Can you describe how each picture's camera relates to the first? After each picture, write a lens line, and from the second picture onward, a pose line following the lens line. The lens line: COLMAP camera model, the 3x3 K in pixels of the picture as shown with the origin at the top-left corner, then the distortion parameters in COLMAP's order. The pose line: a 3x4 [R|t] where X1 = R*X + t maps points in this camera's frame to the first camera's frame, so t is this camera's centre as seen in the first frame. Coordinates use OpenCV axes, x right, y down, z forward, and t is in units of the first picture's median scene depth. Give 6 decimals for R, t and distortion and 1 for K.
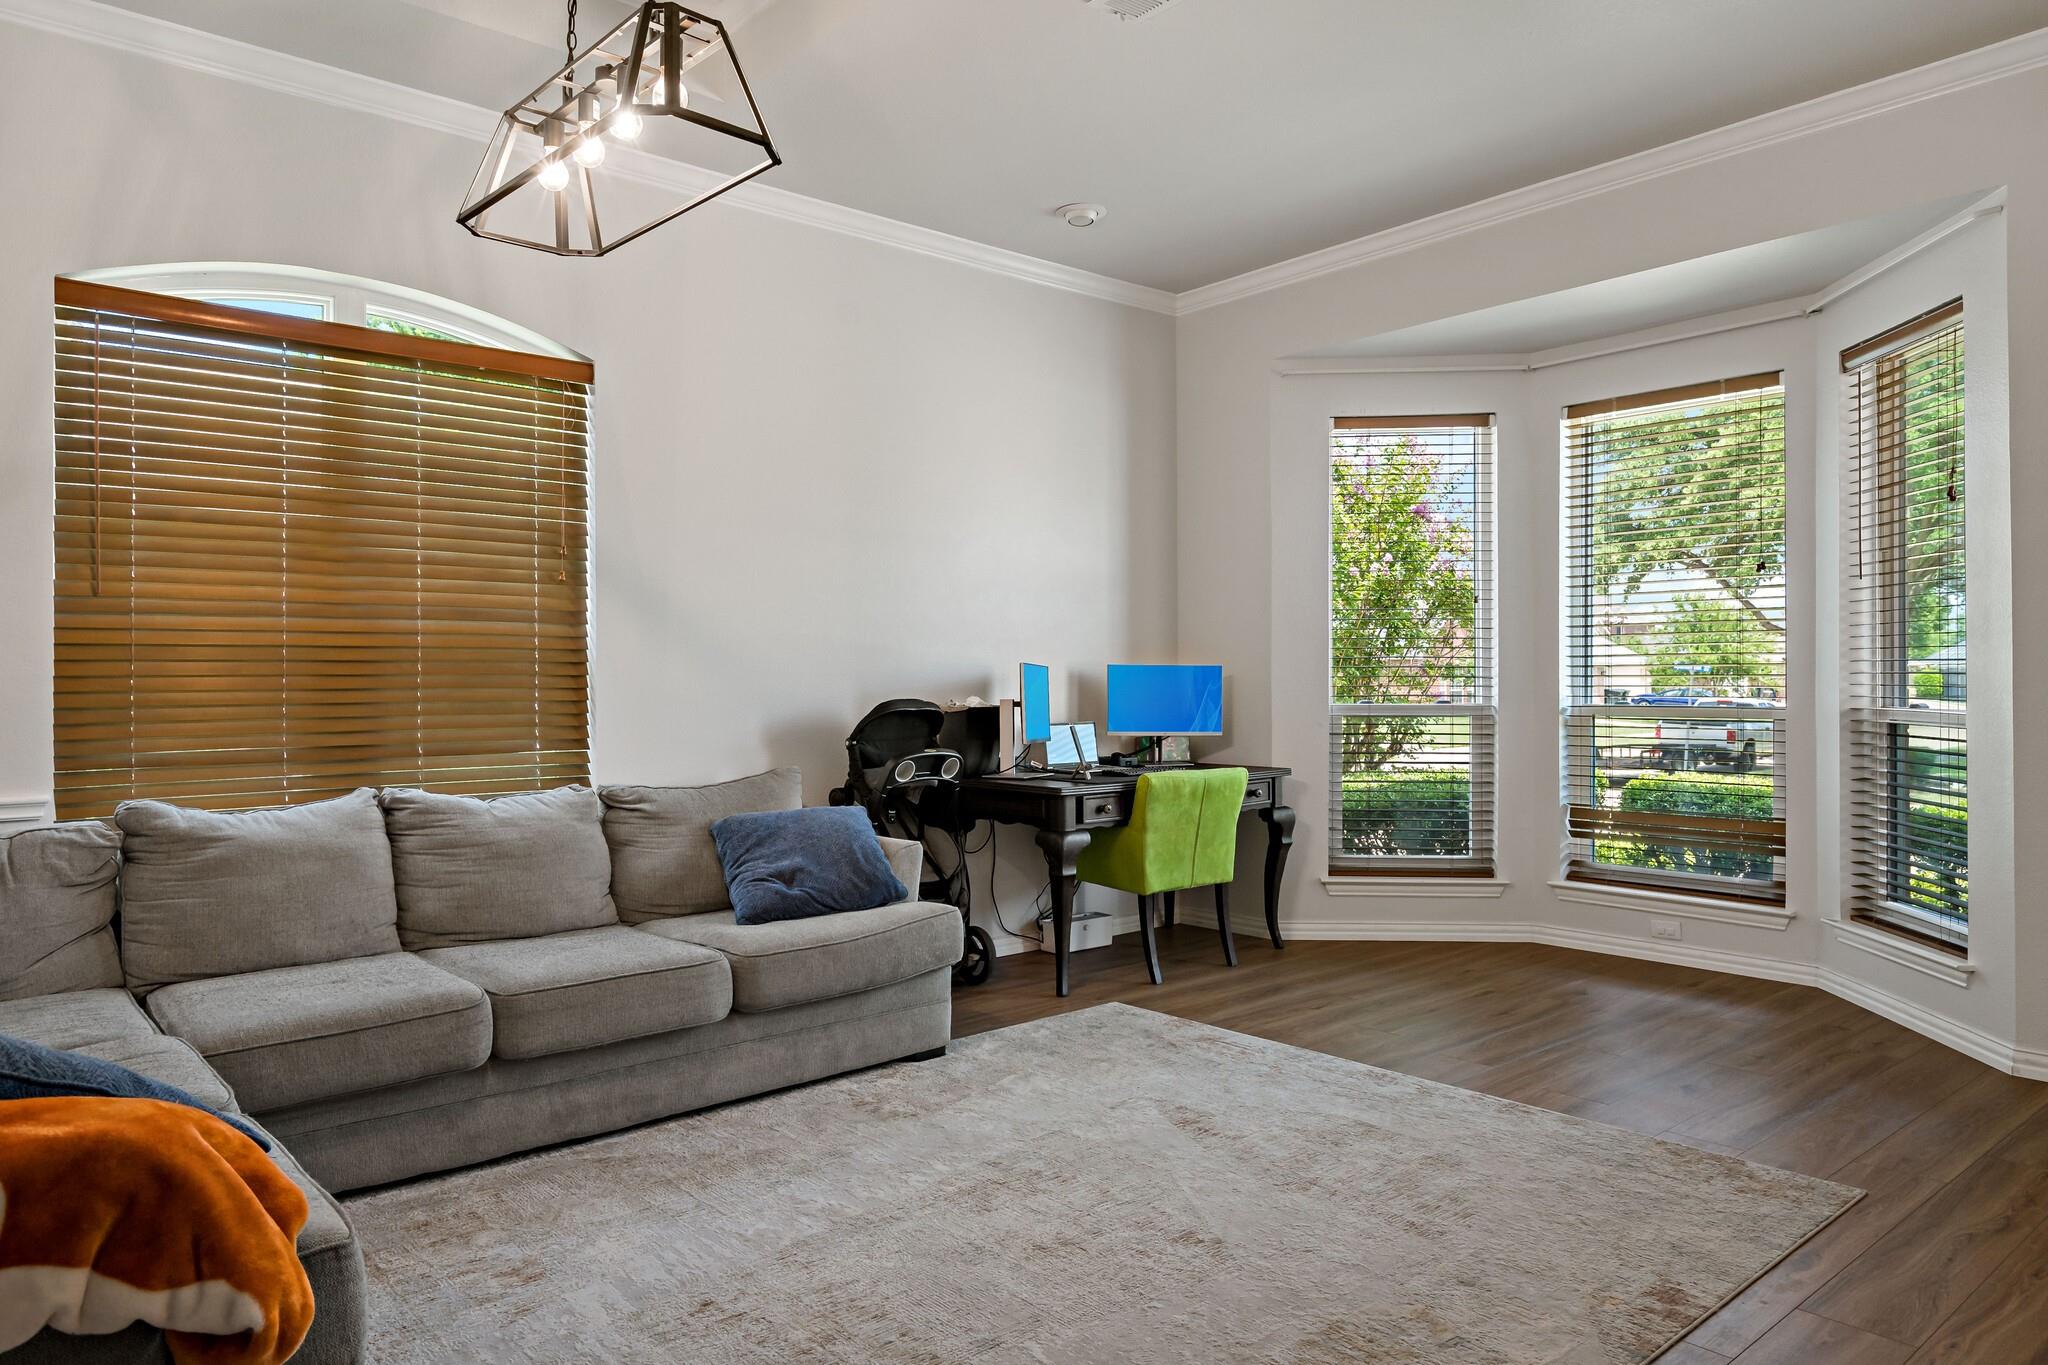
lens RADIAL K [[1315.7, 0, 1022.3], [0, 1315.7, 685.3], [0, 0, 1]] dist [0.001729, 0.004911]
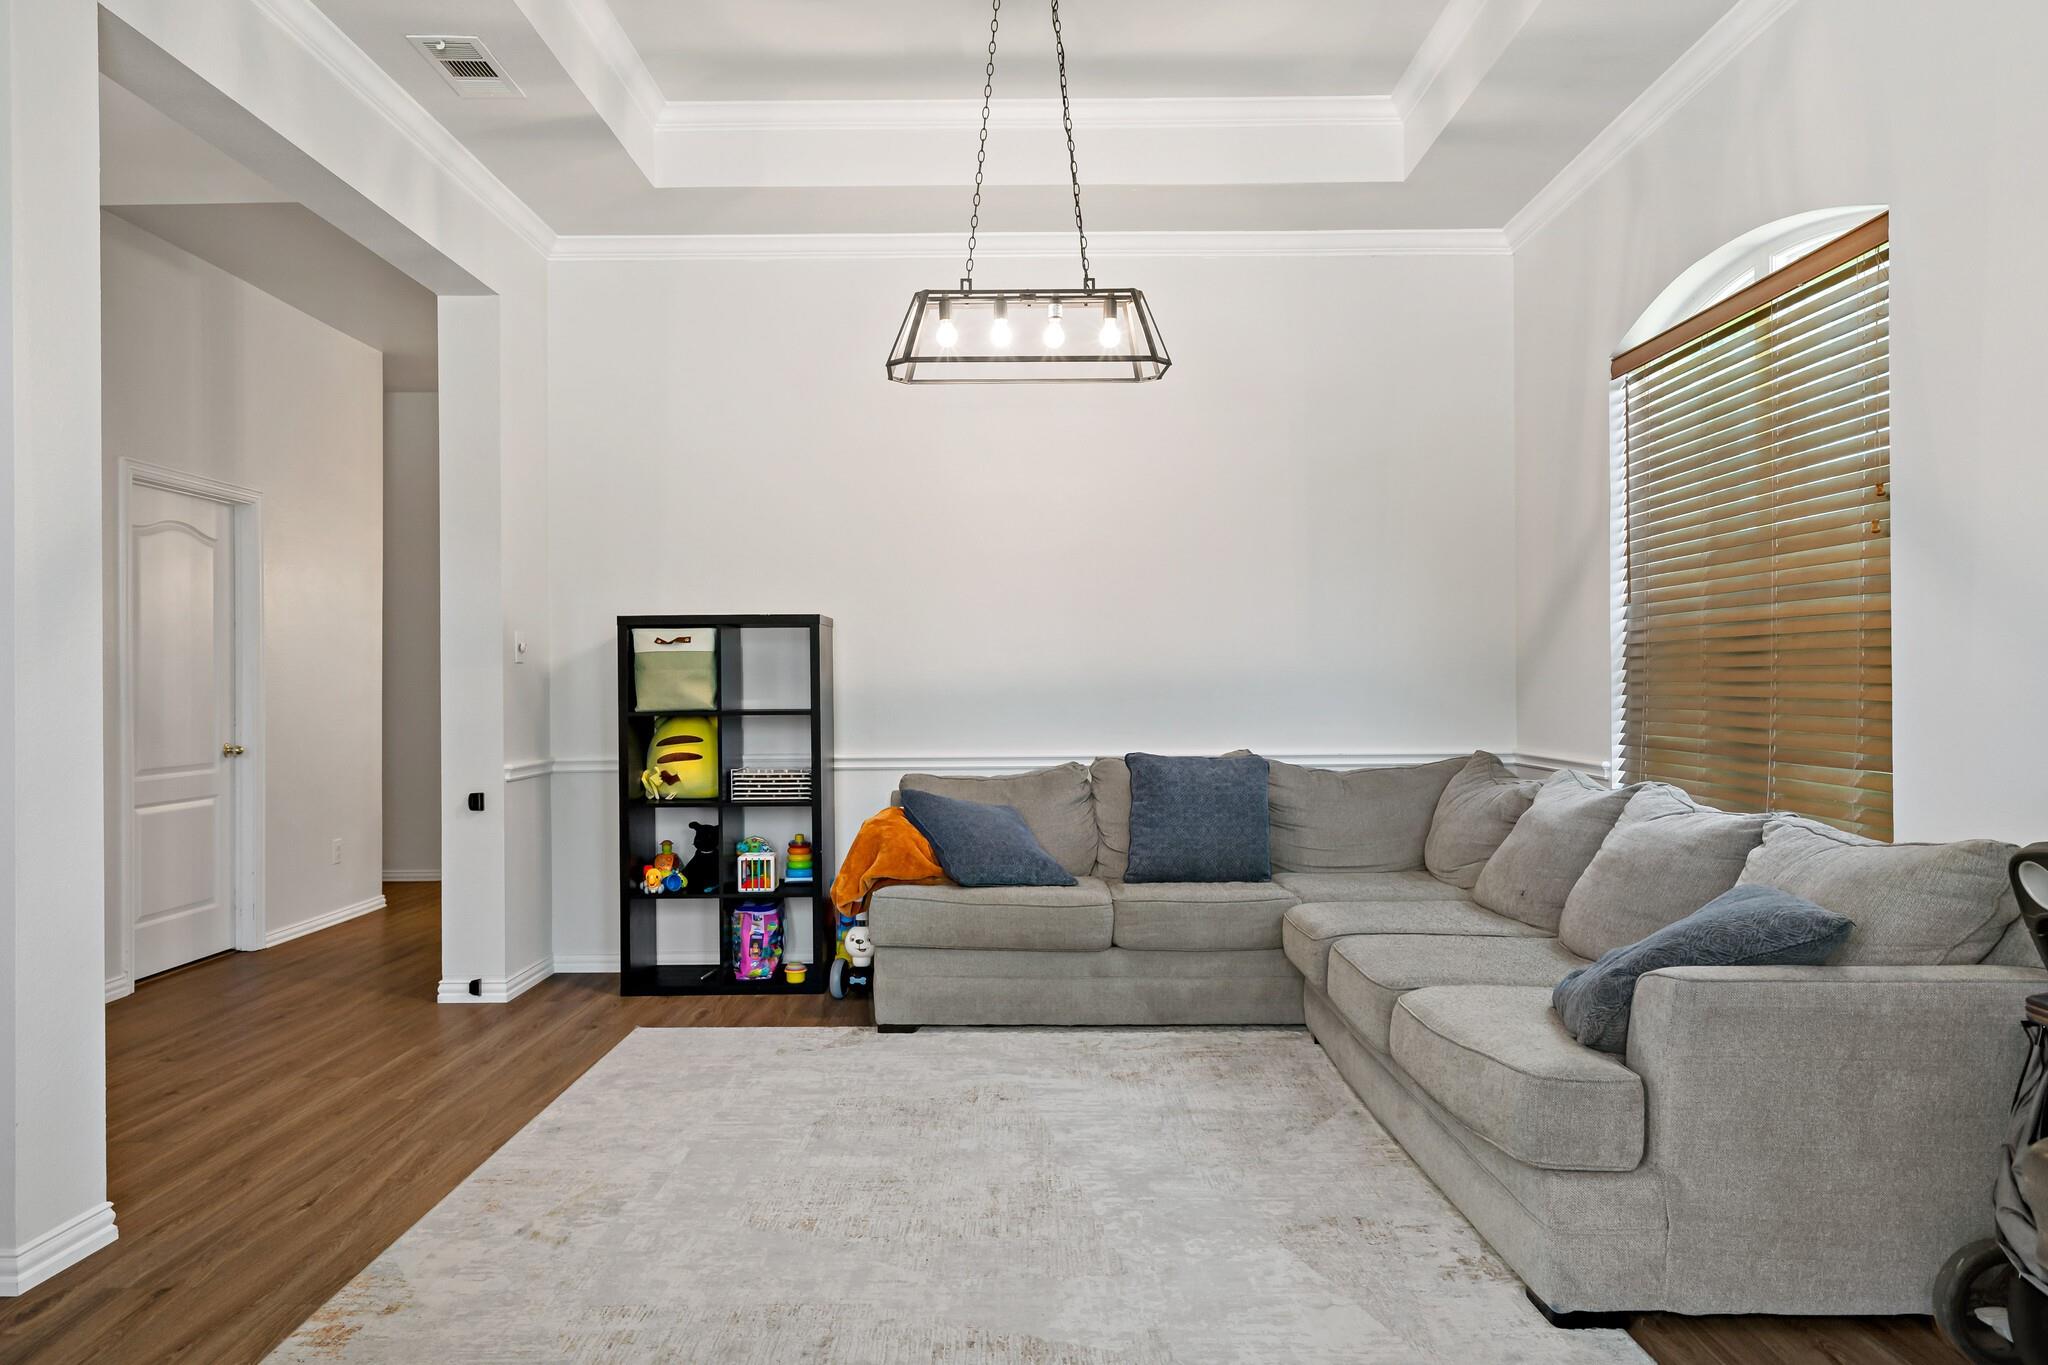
lens RADIAL K [[1384.2, 0, 1061.2], [0, 1384.2, 691.3], [0, 0, 1]] dist [-0.001785, -0.003590]
pose [[-0.641668, 0.016994, -0.766794, 0.503133], [0.008415, 0.999850, 0.015118, -0.008869], [0.766936, 0.003248, -0.641715, 1.130922]]
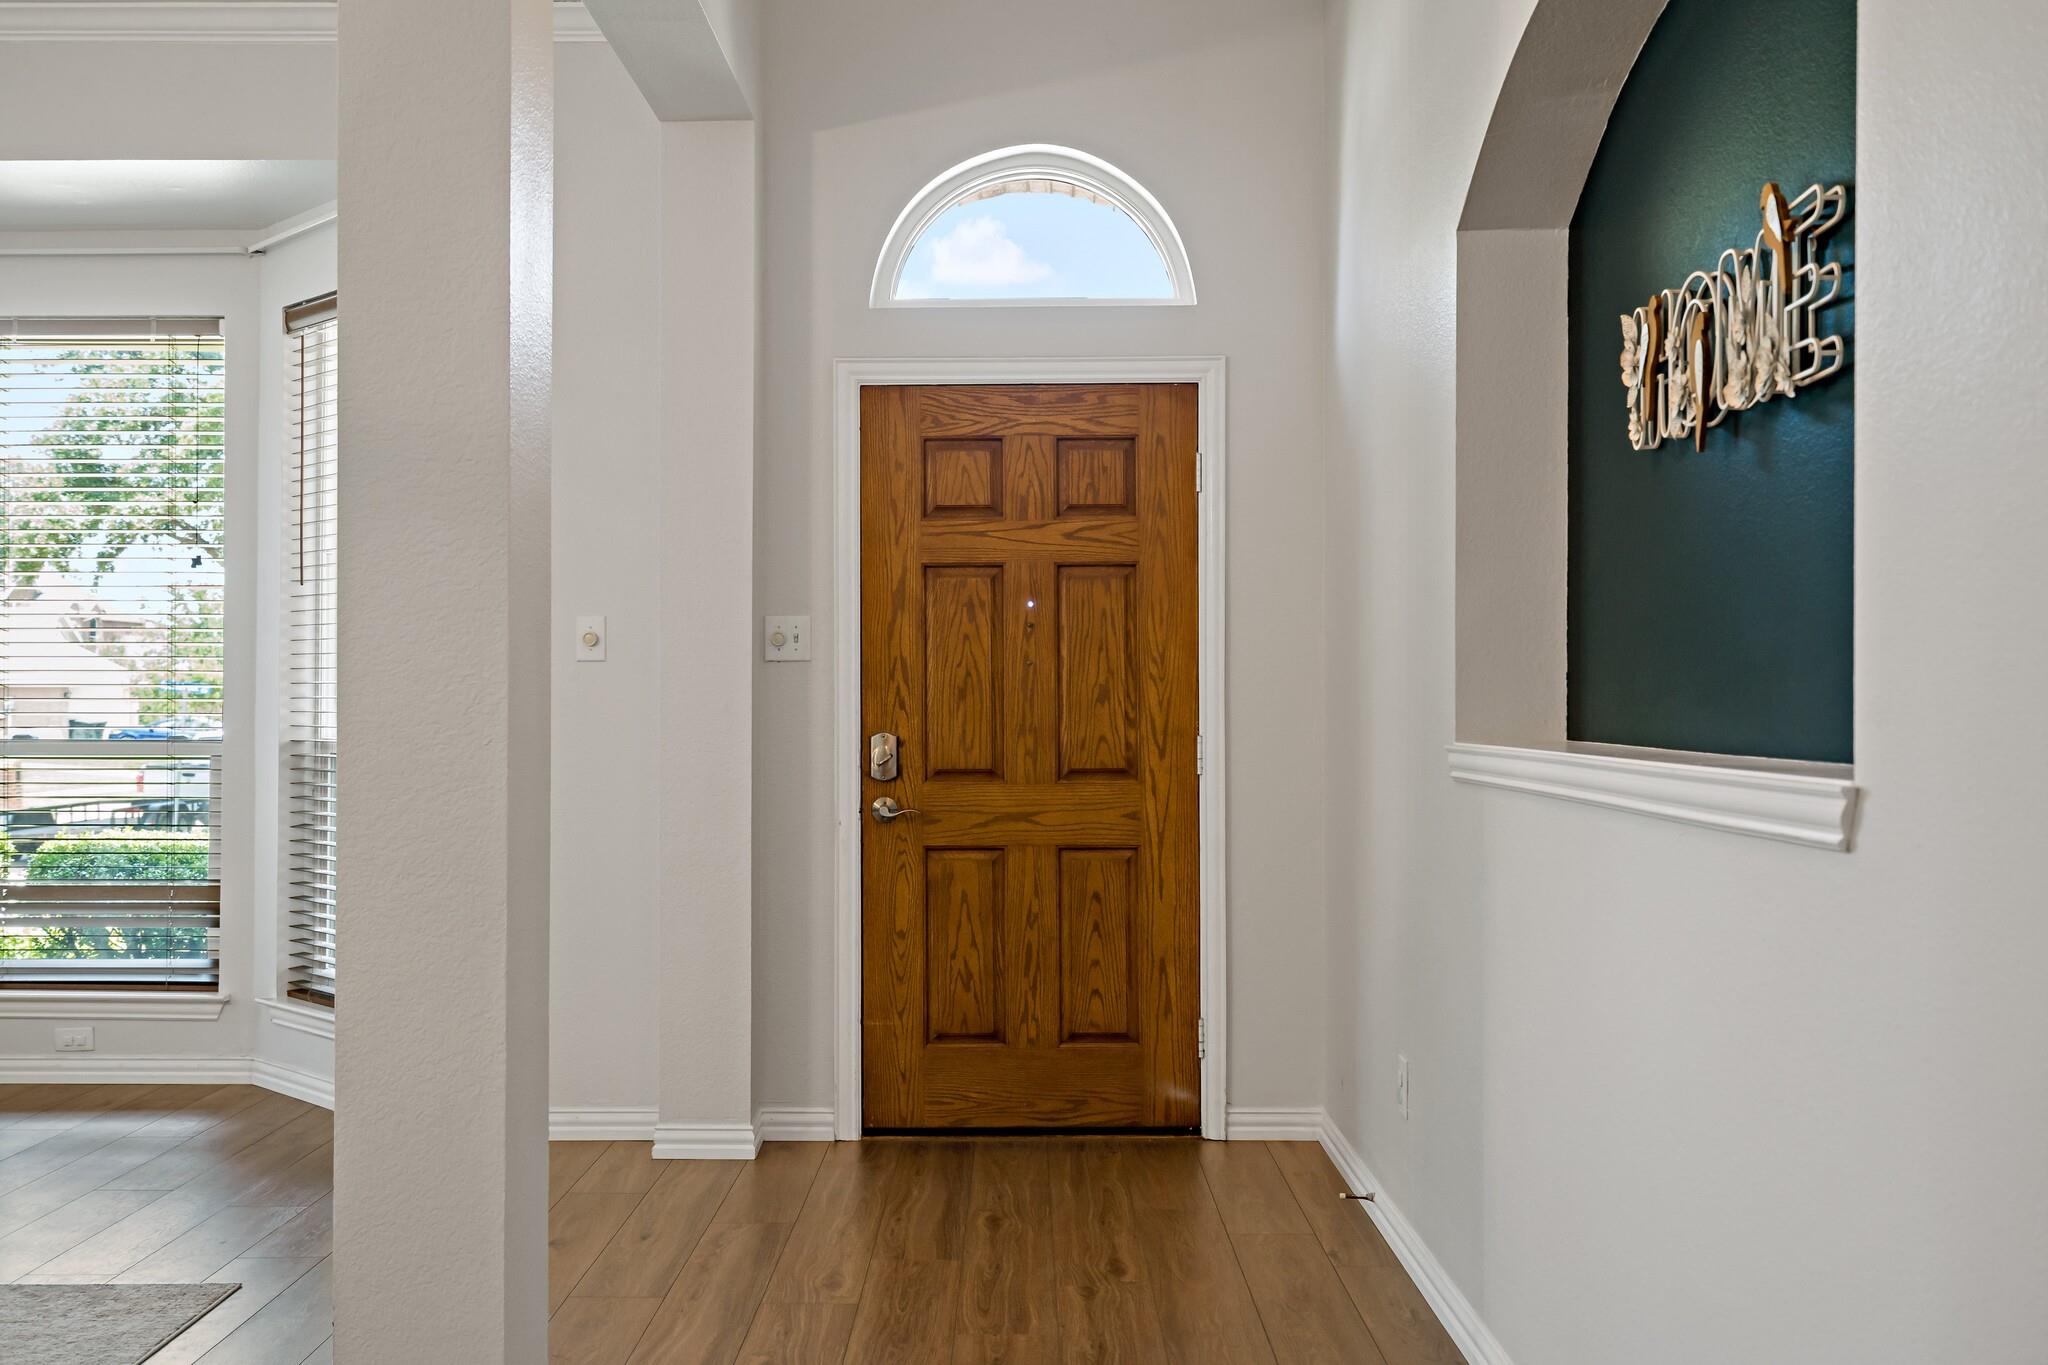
lens RADIAL K [[2046.5, 0, 1020.6], [0, 2046.5, 699.1], [0, 0, 1]] dist [-0.014844, 0.000000]
pose [[0.662990, 0.014109, 0.748495, -0.026548], [-0.009052, 0.999900, -0.010830, 0.001426], [-0.748573, 0.000405, 0.663052, -0.193598]]
